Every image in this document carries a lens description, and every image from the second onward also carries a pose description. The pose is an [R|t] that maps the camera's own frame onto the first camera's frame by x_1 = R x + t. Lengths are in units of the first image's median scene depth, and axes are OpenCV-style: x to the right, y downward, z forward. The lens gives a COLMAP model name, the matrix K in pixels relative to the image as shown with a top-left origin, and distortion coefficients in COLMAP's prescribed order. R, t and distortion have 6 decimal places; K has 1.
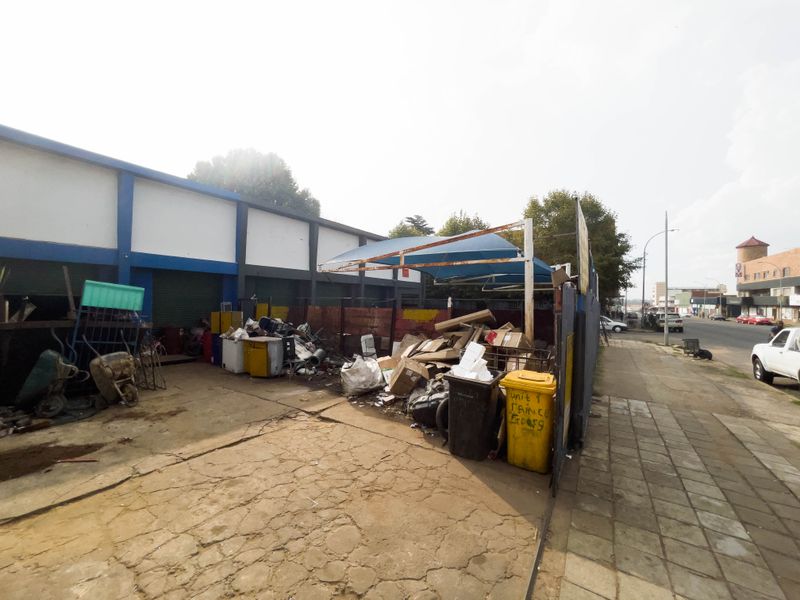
lens RADIAL K [[322.5, 0, 394.3], [0, 322.5, 298.3], [0, 0, 1]] dist [-0.002982, -0.000196]
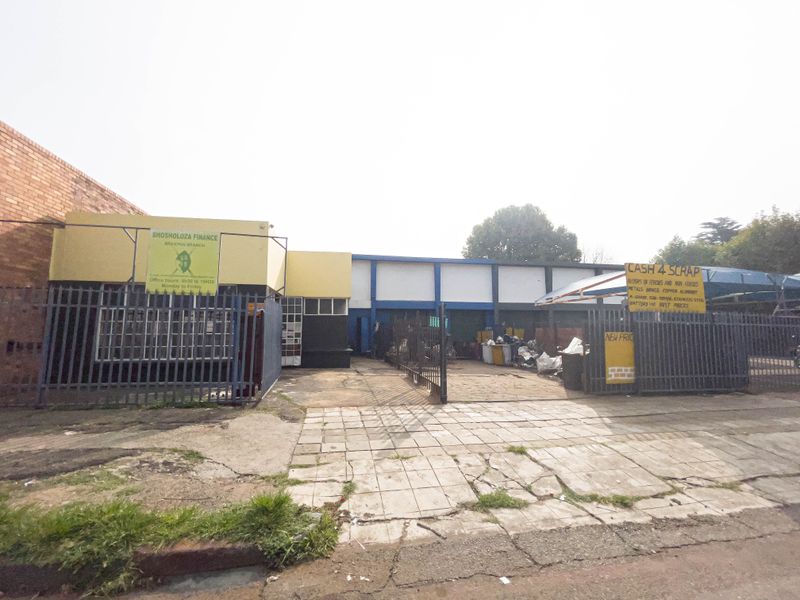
lens RADIAL K [[322.5, 0, 394.3], [0, 322.5, 298.3], [0, 0, 1]] dist [-0.002982, -0.000196]
pose [[0.685780, -0.086915, -0.722601, 0.361697], [0.016708, 0.994462, -0.103758, 0.029782], [0.727617, 0.059082, 0.683435, -0.489218]]
